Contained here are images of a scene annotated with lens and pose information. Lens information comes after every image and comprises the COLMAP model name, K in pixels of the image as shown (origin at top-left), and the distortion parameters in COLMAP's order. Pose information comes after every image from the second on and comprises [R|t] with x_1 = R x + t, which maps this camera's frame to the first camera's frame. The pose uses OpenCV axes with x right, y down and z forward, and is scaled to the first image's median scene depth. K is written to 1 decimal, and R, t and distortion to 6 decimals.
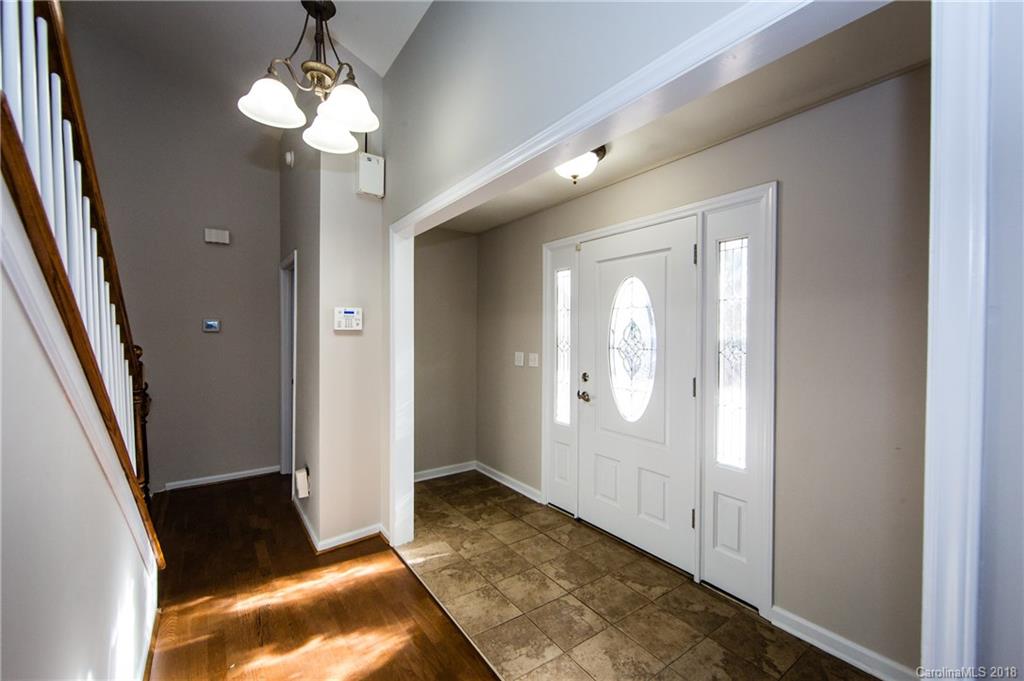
lens RADIAL K [[414.5, 0, 512.2], [0, 414.5, 341.0], [0, 0, 1]] dist [-0.000435, 0.000017]
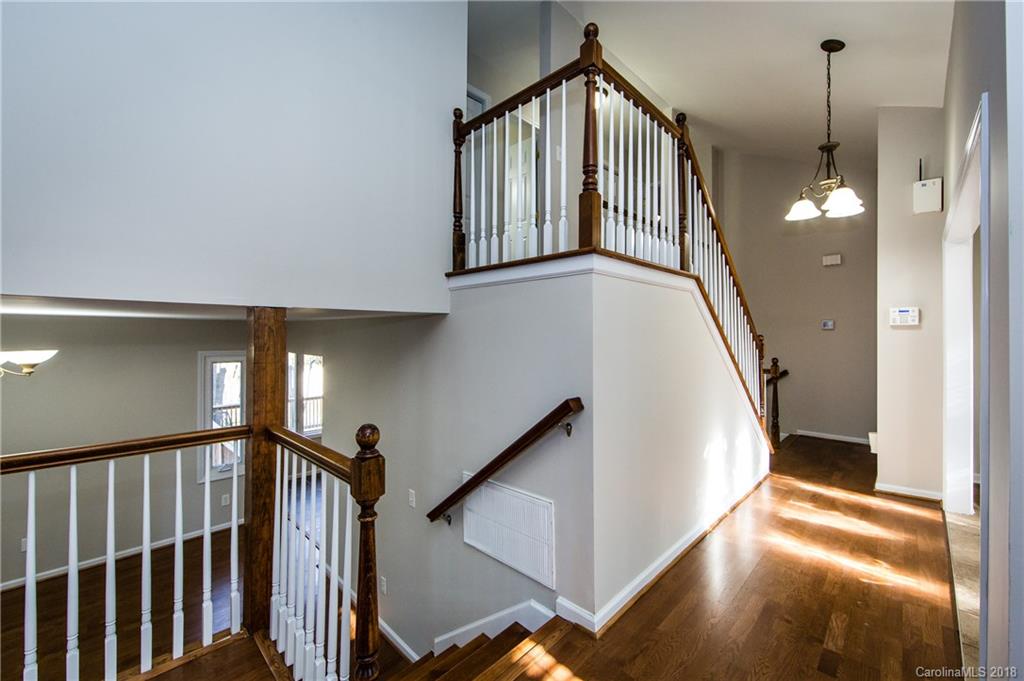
lens RADIAL K [[413.0, 0, 514.5], [0, 413.0, 330.6], [0, 0, 1]] dist [-0.001103, -0.000093]
pose [[0.180145, -0.012361, -0.983562, 0.672587], [-0.017371, 0.999725, -0.015745, 0.032970], [0.983487, 0.019922, 0.179881, -0.425778]]
